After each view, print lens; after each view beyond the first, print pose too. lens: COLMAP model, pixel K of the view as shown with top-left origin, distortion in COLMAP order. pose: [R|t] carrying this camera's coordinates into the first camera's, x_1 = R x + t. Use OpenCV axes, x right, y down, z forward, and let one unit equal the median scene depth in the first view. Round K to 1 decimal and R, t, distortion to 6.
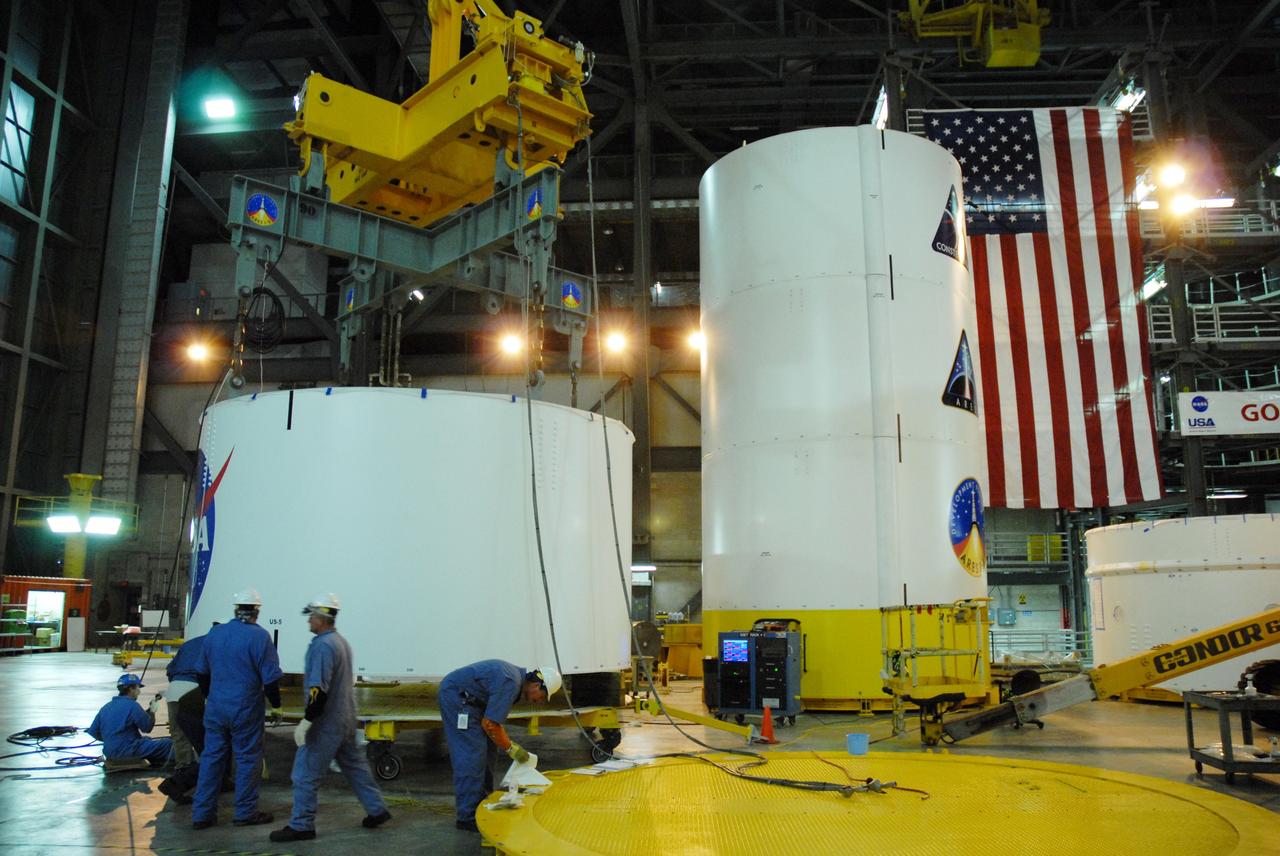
lens RADIAL K [[993.9, 0, 635.8], [0, 993.9, 434.0], [0, 0, 1]] dist [-0.174877, 0.165143]
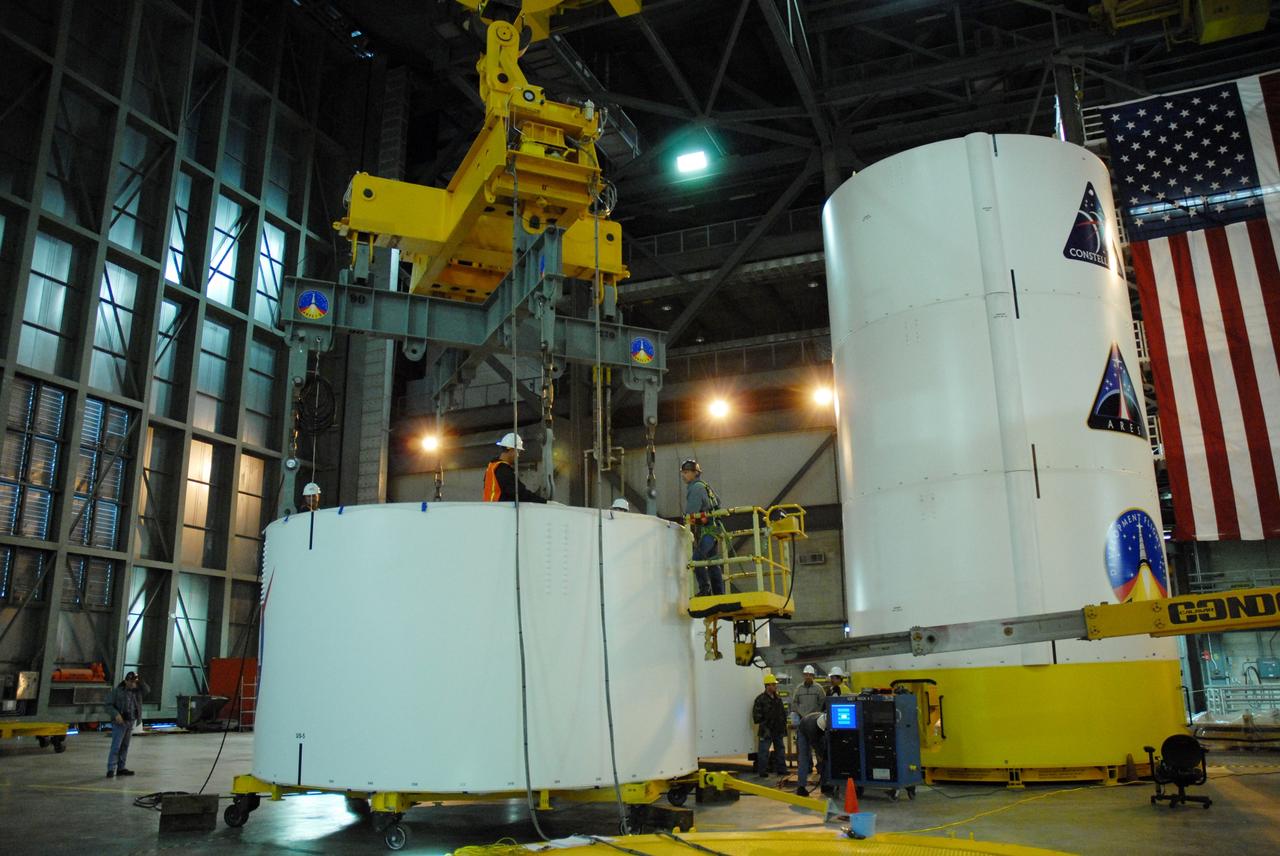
lens RADIAL K [[993.9, 0, 635.8], [0, 993.9, 434.0], [0, 0, 1]] dist [-0.174877, 0.165143]
pose [[0.955114, -0.091493, -0.281756, 0.106092], [0.072789, 0.994434, -0.076174, 0.007207], [0.287157, 0.052247, 0.956458, 0.033283]]
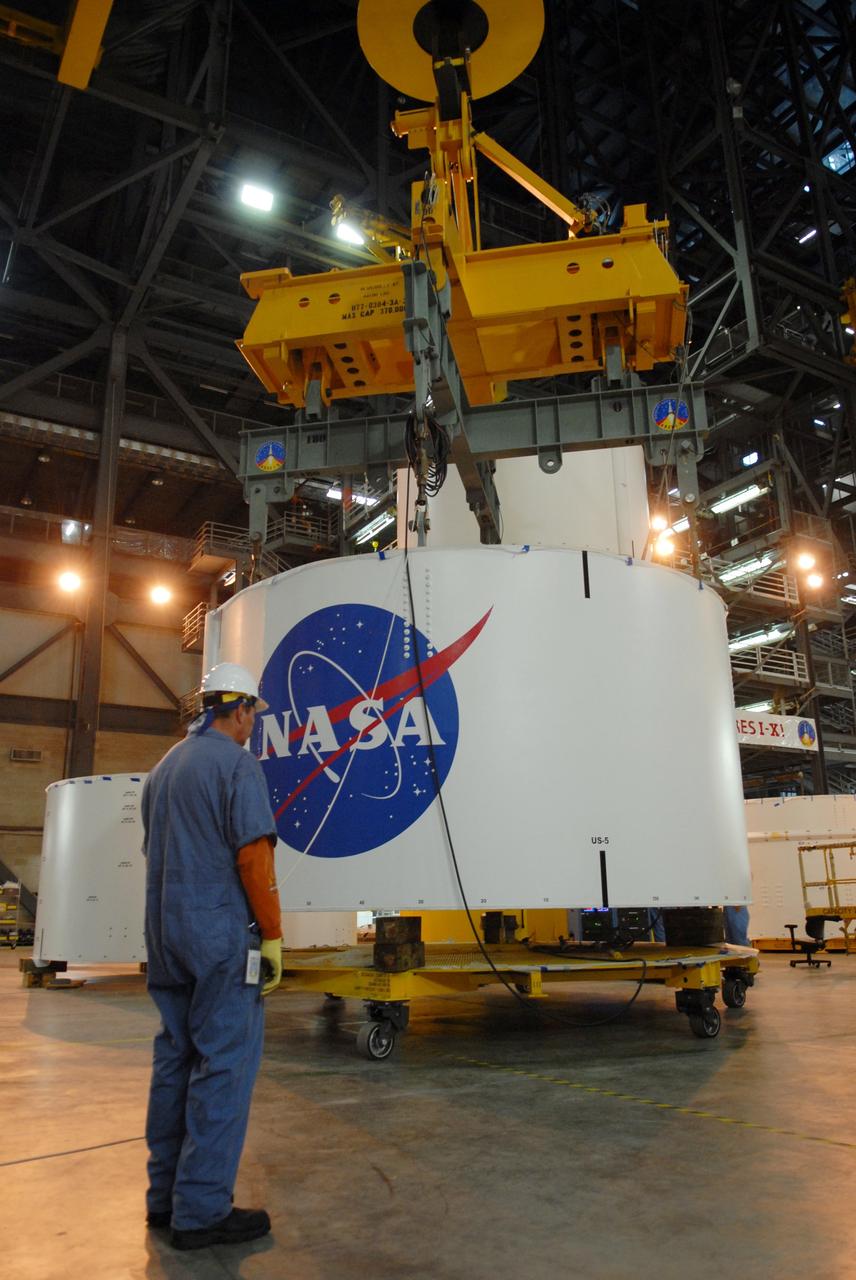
lens RADIAL K [[959.6, 0, 428.0], [0, 959.6, 640.0], [0, 0, 1]] dist [-0.018592, -0.039882]
pose [[0.814674, 0.142705, 0.562087, -0.331103], [-0.089099, 0.988543, -0.121837, 0.050570], [-0.573034, 0.049176, 0.818055, 0.160056]]
